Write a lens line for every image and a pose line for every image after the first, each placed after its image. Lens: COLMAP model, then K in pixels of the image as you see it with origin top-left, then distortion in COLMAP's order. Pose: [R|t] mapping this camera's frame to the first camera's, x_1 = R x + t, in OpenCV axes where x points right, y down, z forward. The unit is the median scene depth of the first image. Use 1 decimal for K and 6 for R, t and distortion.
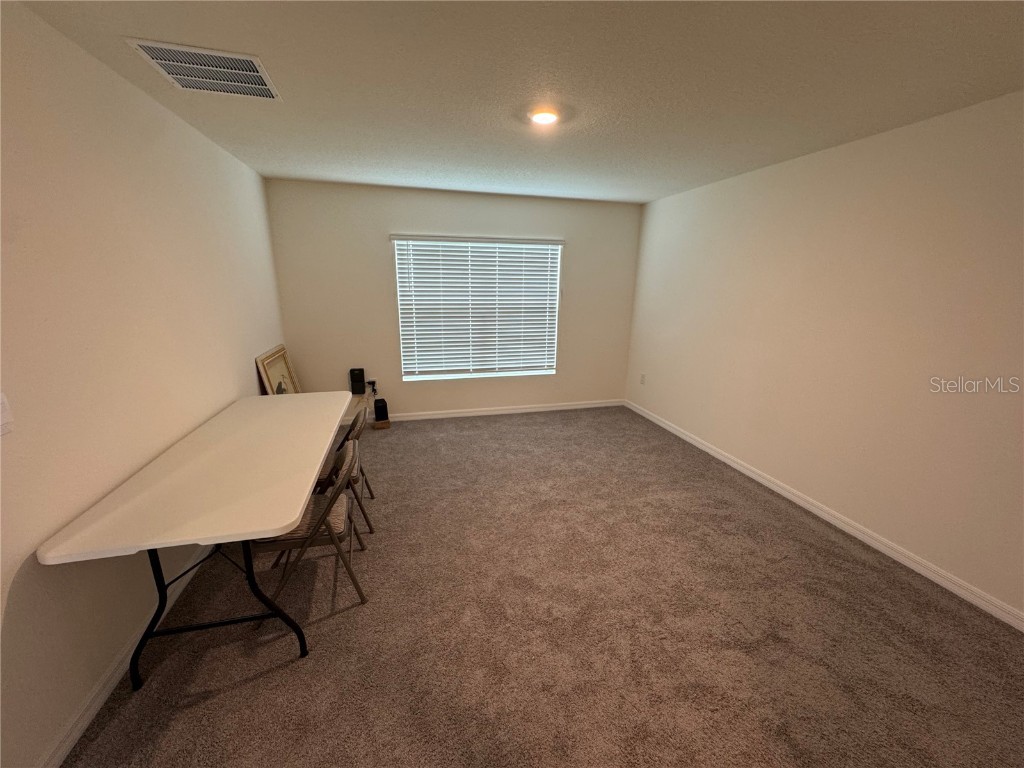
lens RADIAL K [[411.2, 0, 513.2], [0, 411.2, 383.0], [0, 0, 1]] dist [-0.002585, -0.000023]
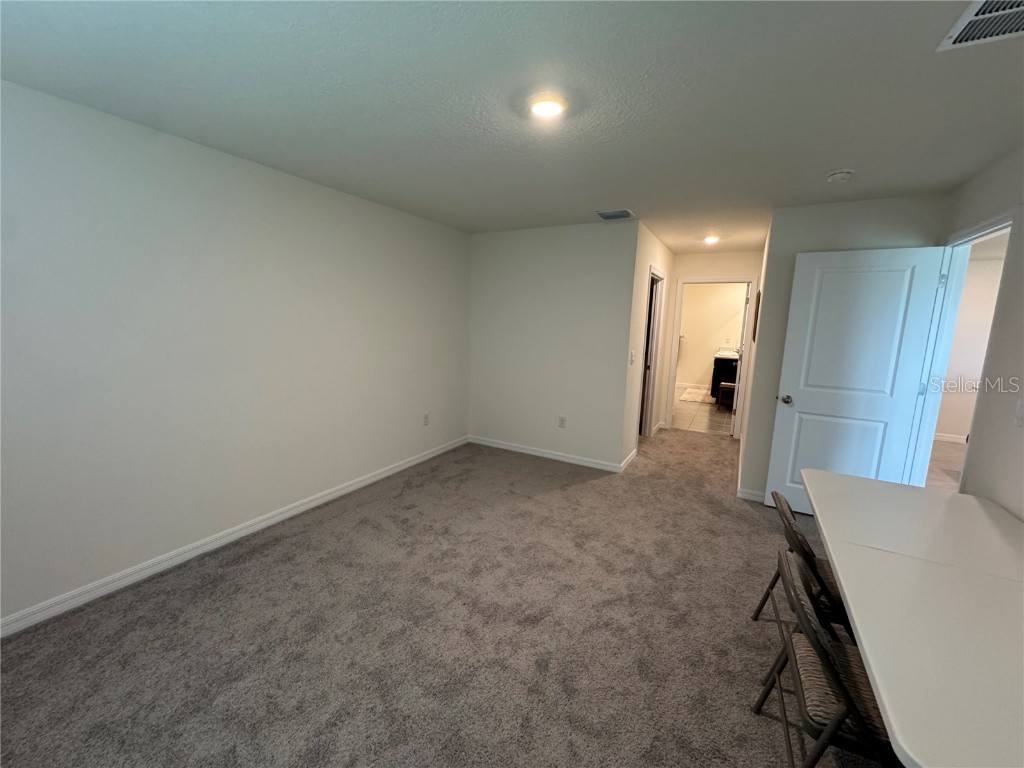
lens RADIAL K [[411.2, 0, 513.2], [0, 411.2, 383.0], [0, 0, 1]] dist [-0.002585, -0.000023]
pose [[-0.683103, -0.153526, 0.714003, -0.440733], [0.156991, 0.923932, 0.348861, -0.349678], [-0.713249, 0.350400, -0.607038, 1.392355]]
